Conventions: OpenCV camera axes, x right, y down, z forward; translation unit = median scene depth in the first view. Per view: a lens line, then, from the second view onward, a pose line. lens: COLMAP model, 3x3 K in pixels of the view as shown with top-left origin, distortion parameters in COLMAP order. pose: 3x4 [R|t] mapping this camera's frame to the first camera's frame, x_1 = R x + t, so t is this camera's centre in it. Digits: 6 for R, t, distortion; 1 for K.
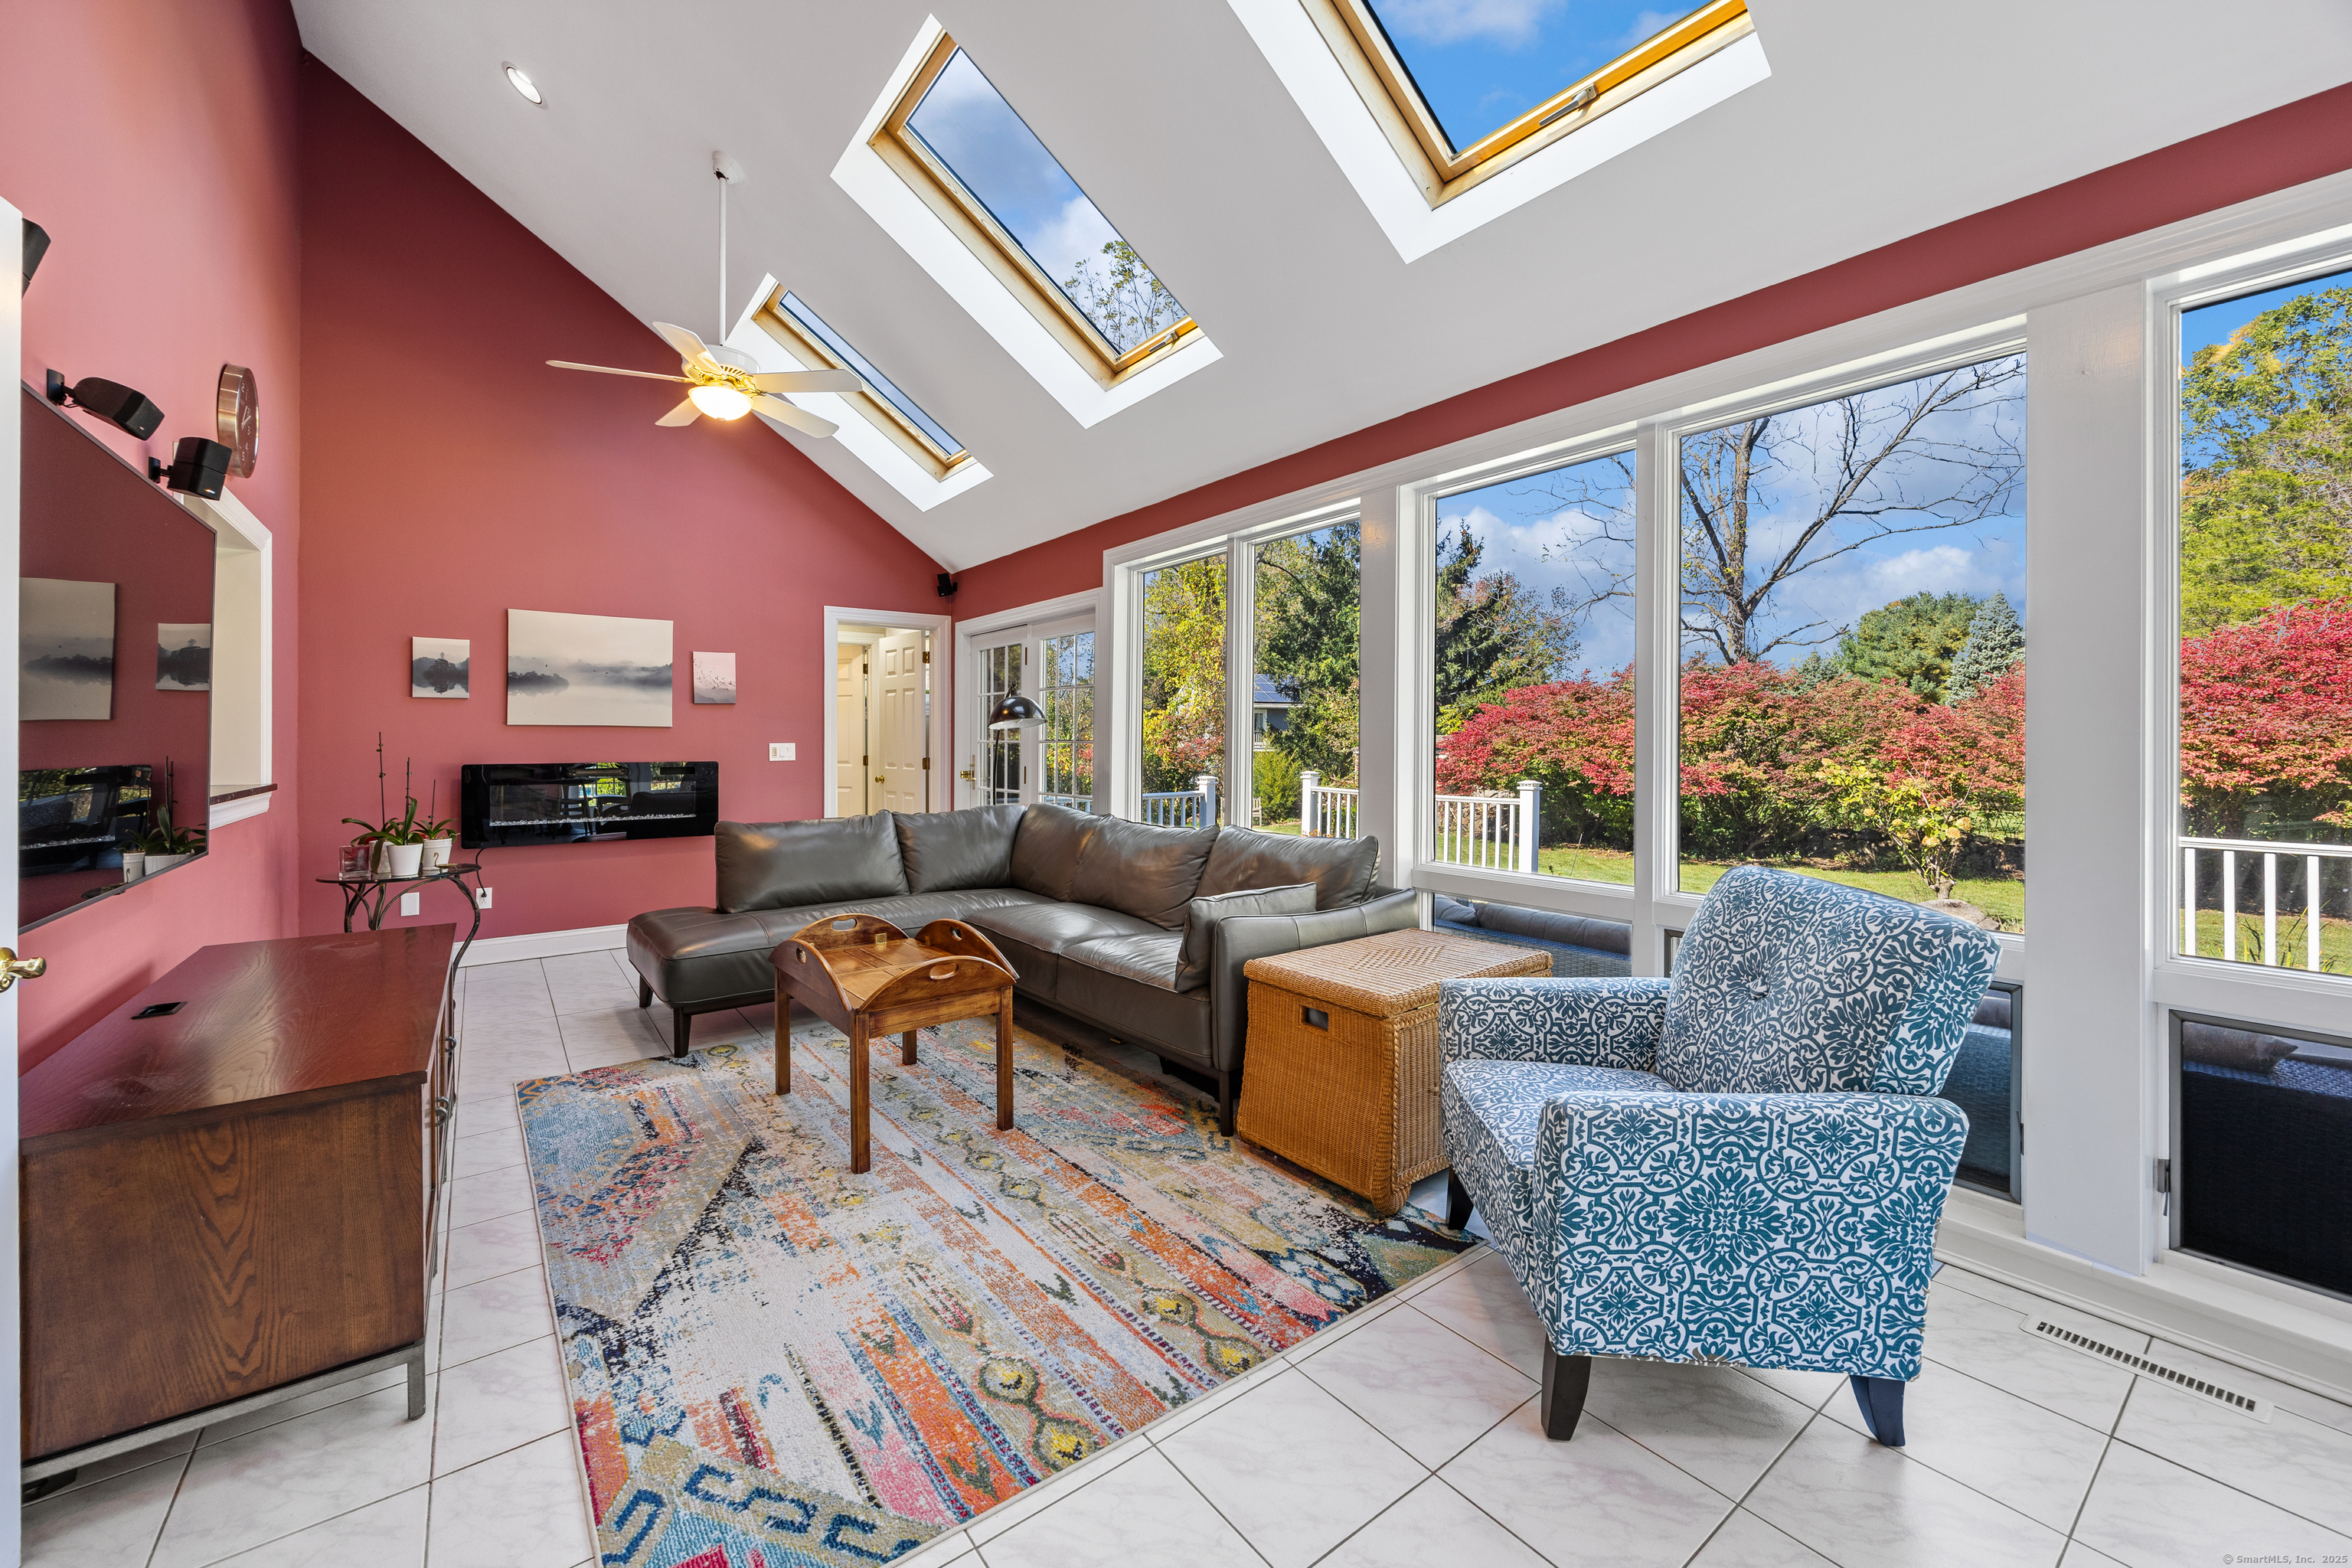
lens RADIAL K [[921.2, 0, 1176.6], [0, 921.2, 758.8], [0, 0, 1]] dist [0.001097, 0.000155]
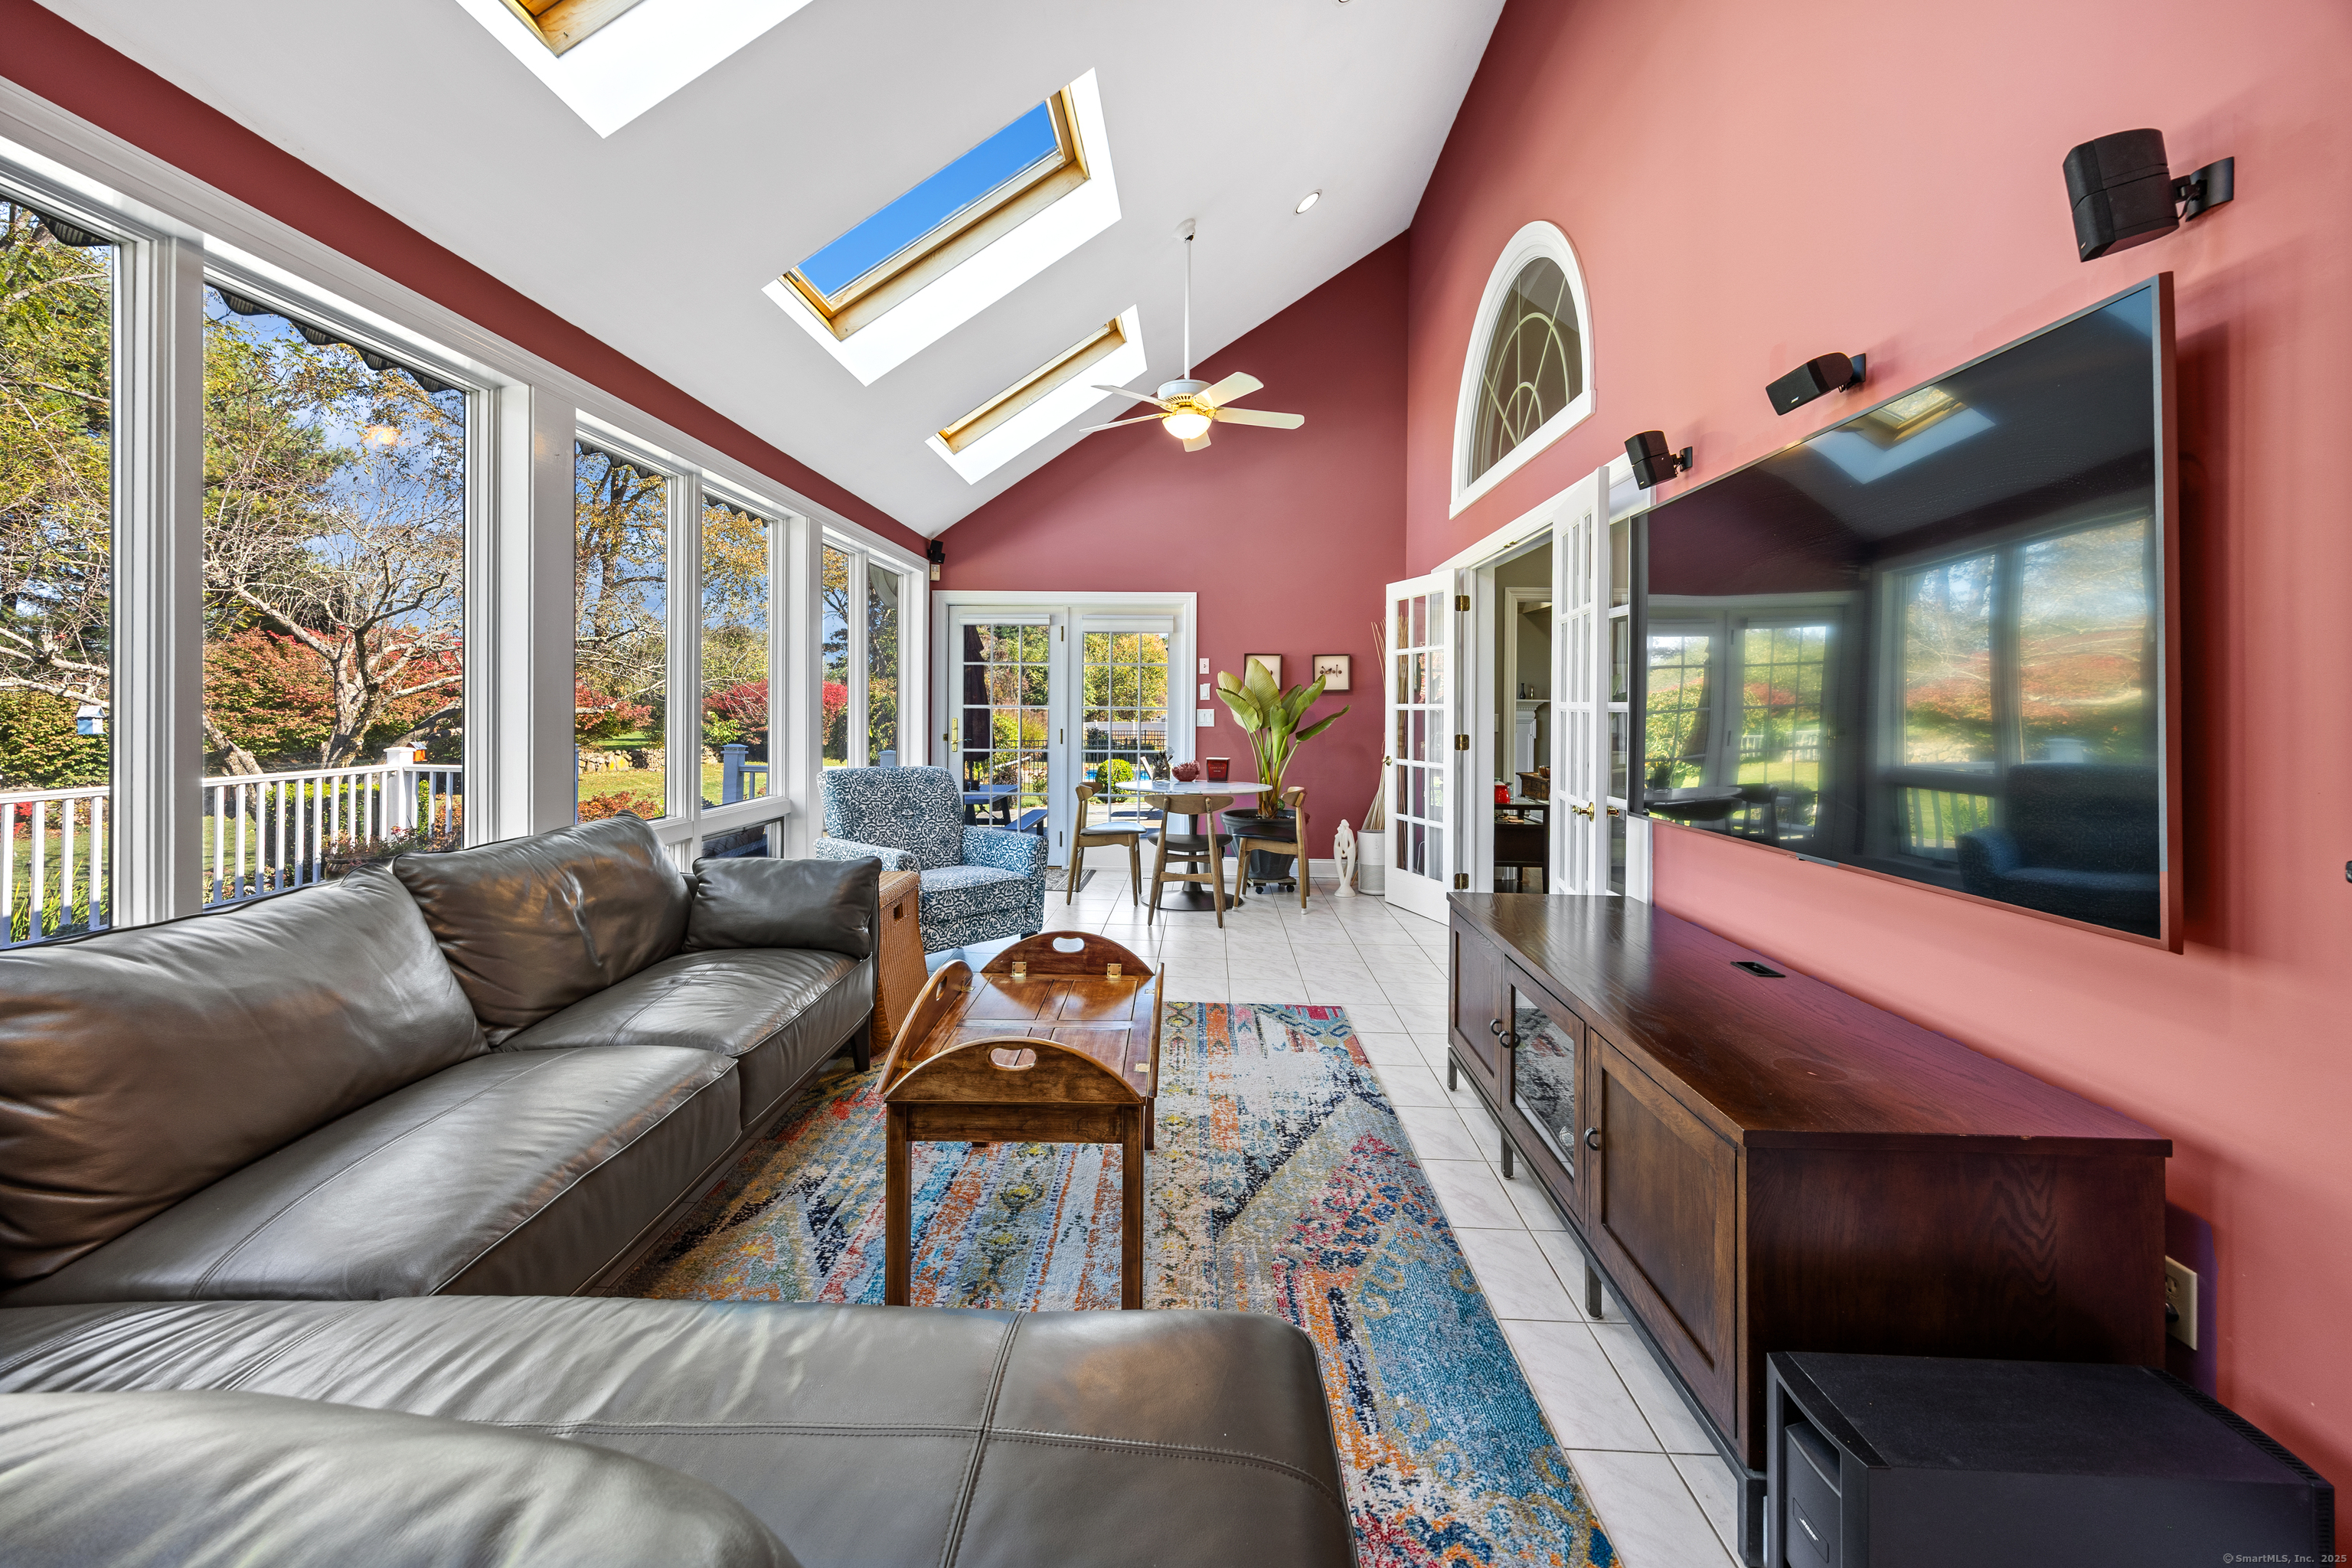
lens RADIAL K [[921.2, 0, 1175.5], [0, 921.2, 703.6], [0, 0, 1]] dist [0.001097, 0.000155]
pose [[-0.774465, -0.000417, 0.632617, -1.021450], [0.004764, 0.999968, 0.006491, -0.028370], [-0.632599, 0.008041, -0.774438, 1.800220]]
